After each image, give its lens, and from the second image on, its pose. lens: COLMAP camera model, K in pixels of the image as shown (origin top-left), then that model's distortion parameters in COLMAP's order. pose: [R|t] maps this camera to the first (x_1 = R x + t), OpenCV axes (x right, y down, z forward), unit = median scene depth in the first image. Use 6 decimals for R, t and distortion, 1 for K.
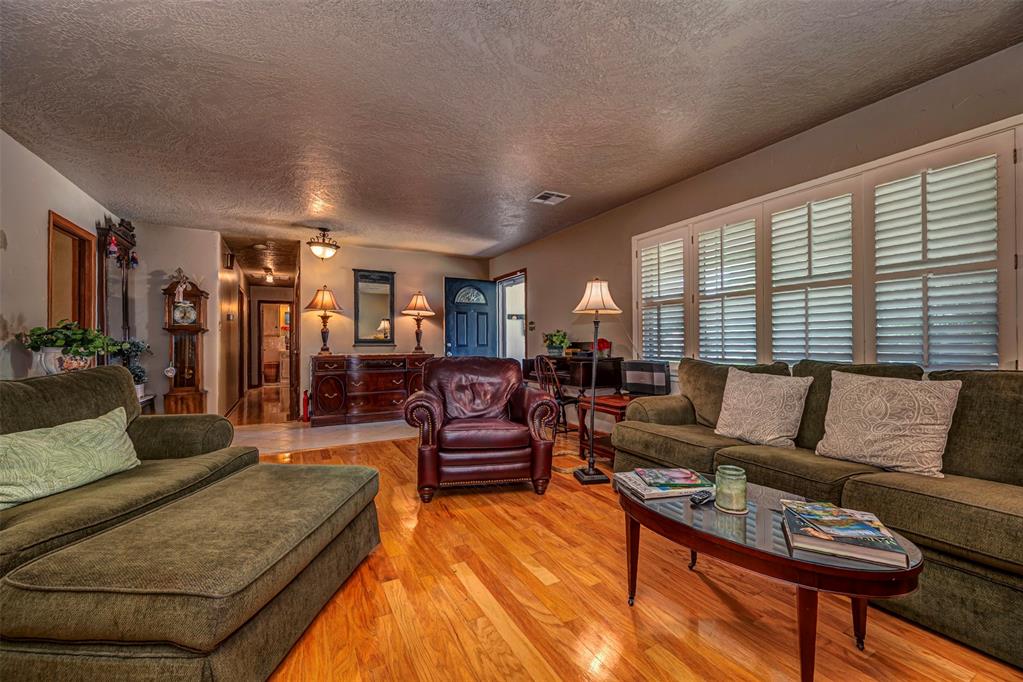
lens RADIAL K [[406.2, 0, 509.6], [0, 406.2, 341.7], [0, 0, 1]] dist [0.001020, -0.001158]
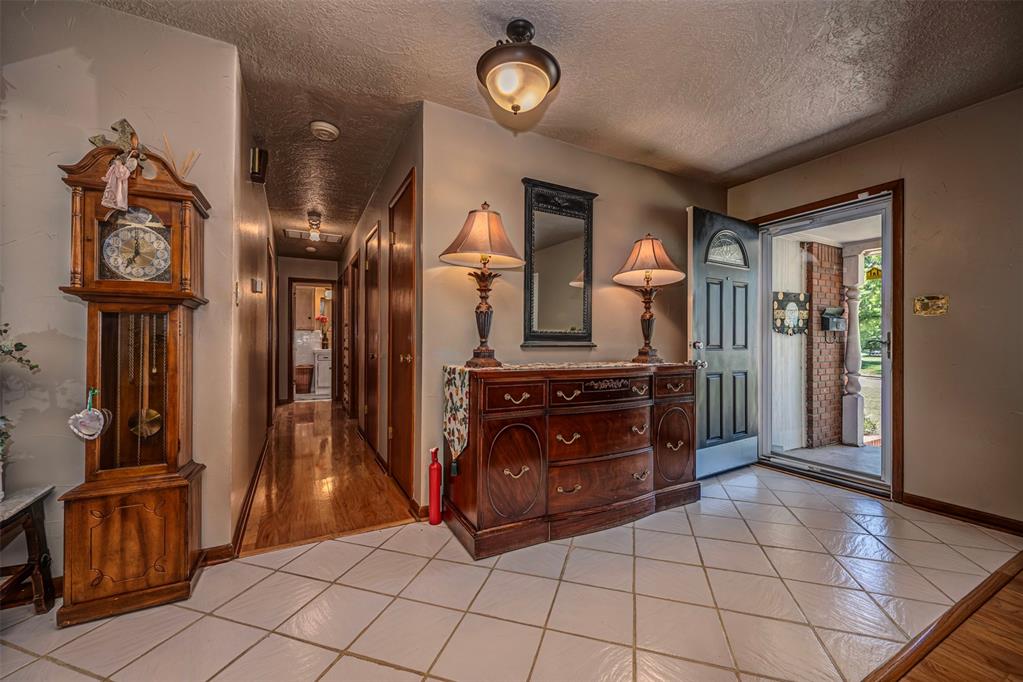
lens RADIAL K [[406.2, 0, 516.3], [0, 406.2, 343.6], [0, 0, 1]] dist [0.001020, -0.001158]
pose [[0.999906, 0.009359, -0.010064, -0.380294], [-0.009294, 0.999936, 0.006417, 0.004431], [0.010124, -0.006323, 0.999929, 0.528346]]
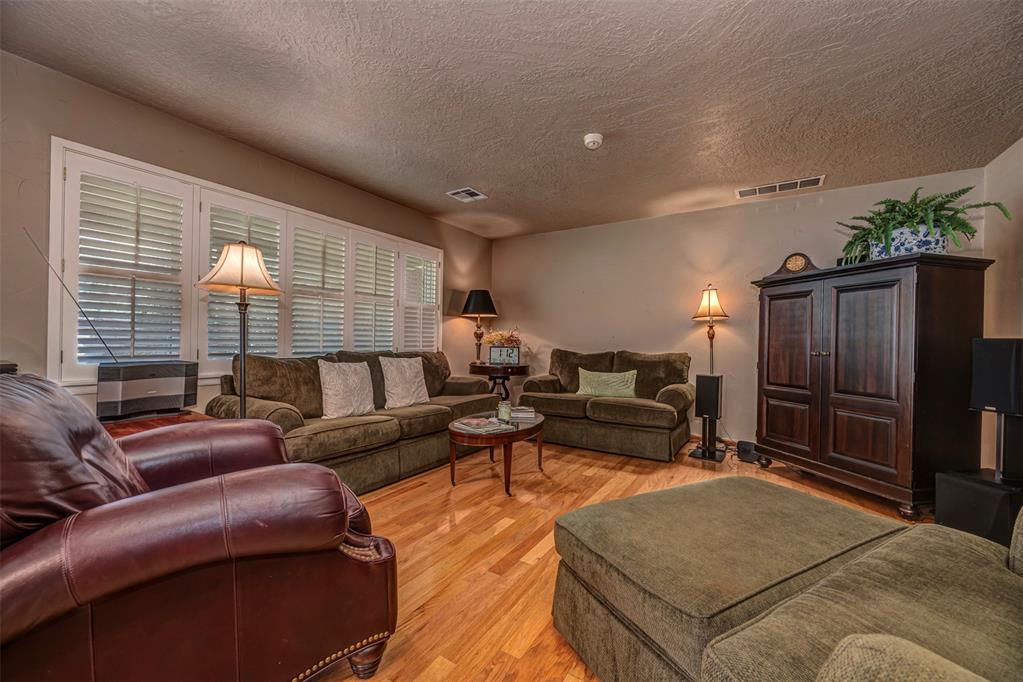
lens RADIAL K [[406.2, 0, 509.9], [0, 406.2, 346.0], [0, 0, 1]] dist [0.001020, -0.001158]
pose [[-0.478050, -0.005684, 0.878314, -0.765968], [-0.013940, 0.999902, -0.001117, 0.020147], [-0.878222, -0.012778, -0.478083, 1.192193]]
